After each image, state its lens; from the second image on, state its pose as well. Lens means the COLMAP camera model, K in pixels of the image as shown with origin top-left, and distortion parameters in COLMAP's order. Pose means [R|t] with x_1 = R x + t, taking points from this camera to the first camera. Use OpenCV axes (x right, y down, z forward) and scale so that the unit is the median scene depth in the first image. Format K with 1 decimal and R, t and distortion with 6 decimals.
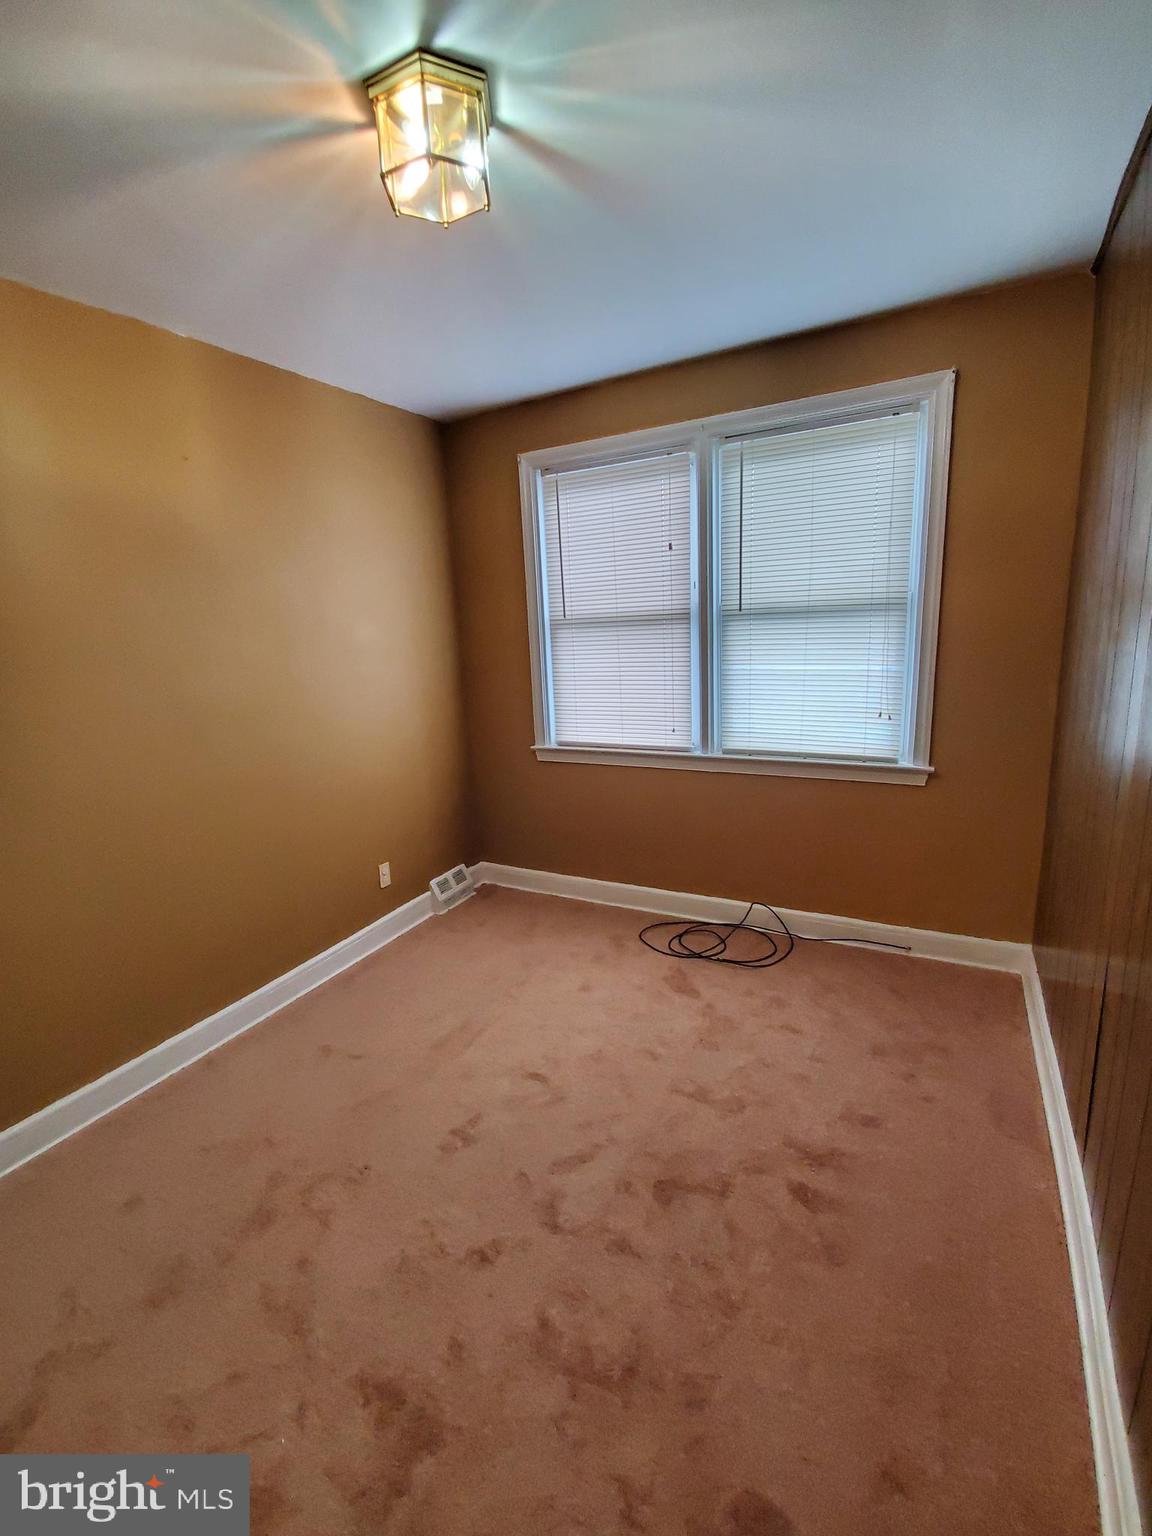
lens RADIAL K [[694.4, 0, 559.6], [0, 694.4, 765.9], [0, 0, 1]] dist [0.033062, -0.023849]
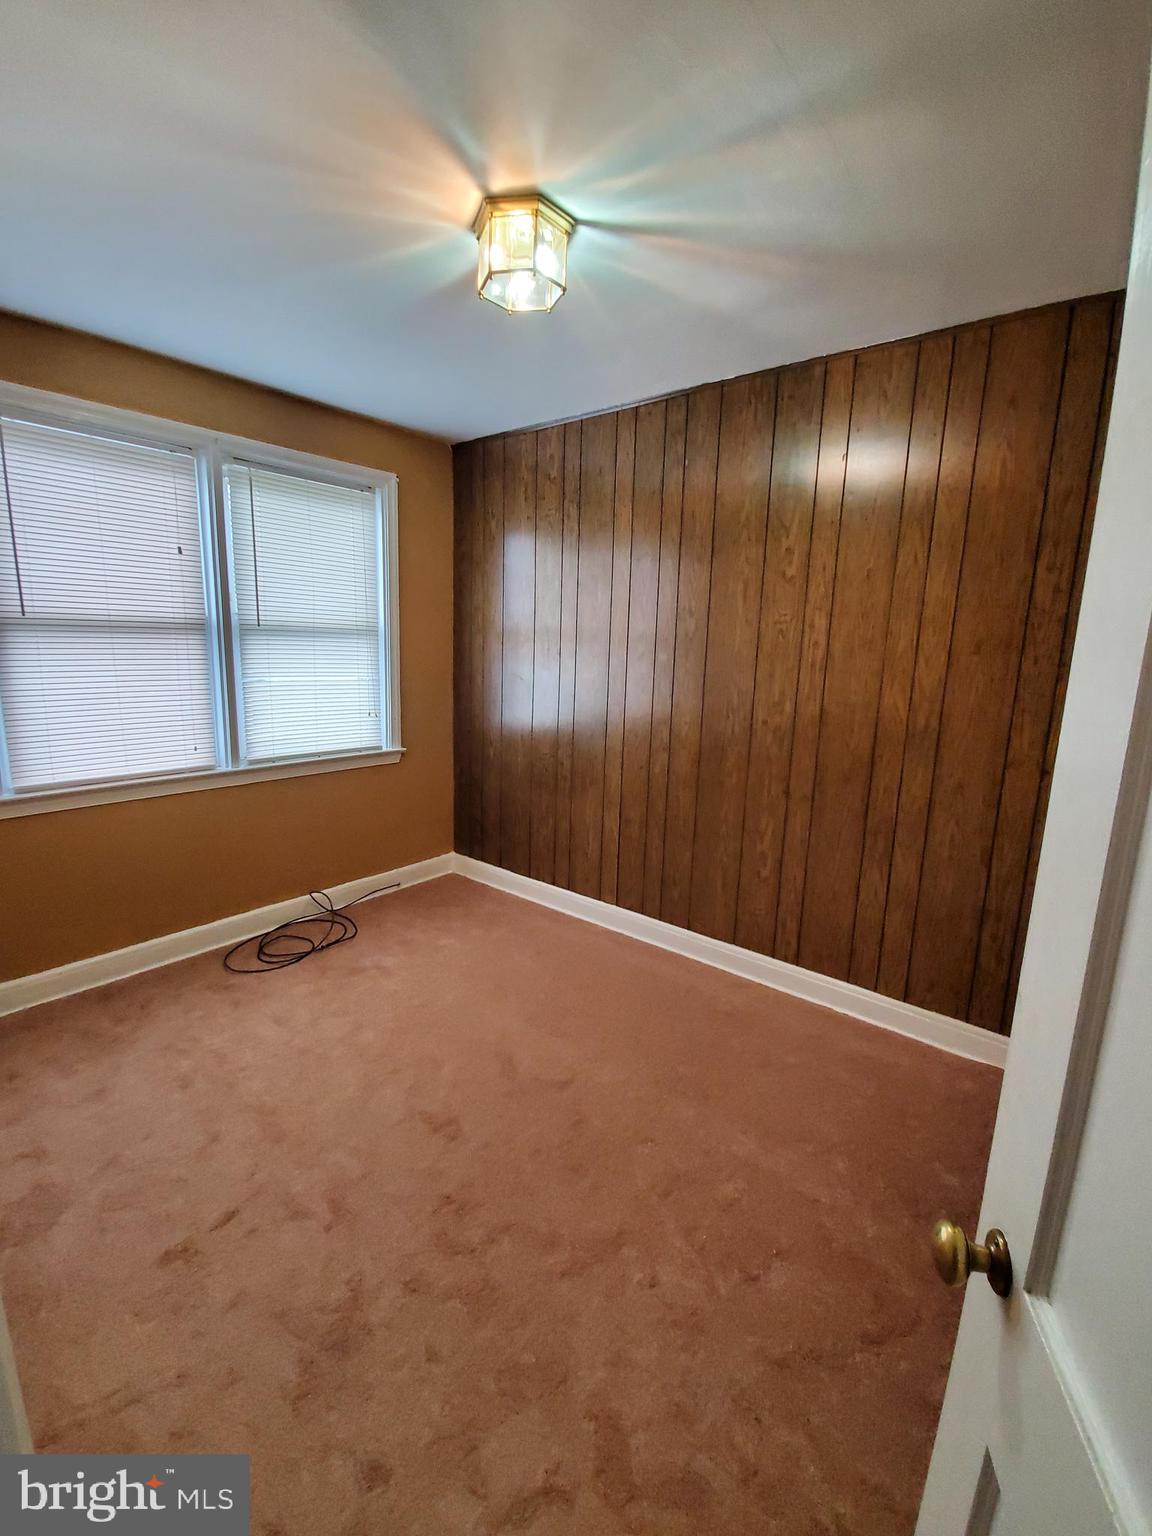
lens RADIAL K [[694.4, 0, 559.6], [0, 694.4, 765.9], [0, 0, 1]] dist [0.033062, -0.023849]
pose [[0.185323, -0.124319, 0.974782, -0.714549], [0.167923, 0.981381, 0.093235, -0.037396], [-0.968224, 0.146410, 0.202749, 0.378924]]
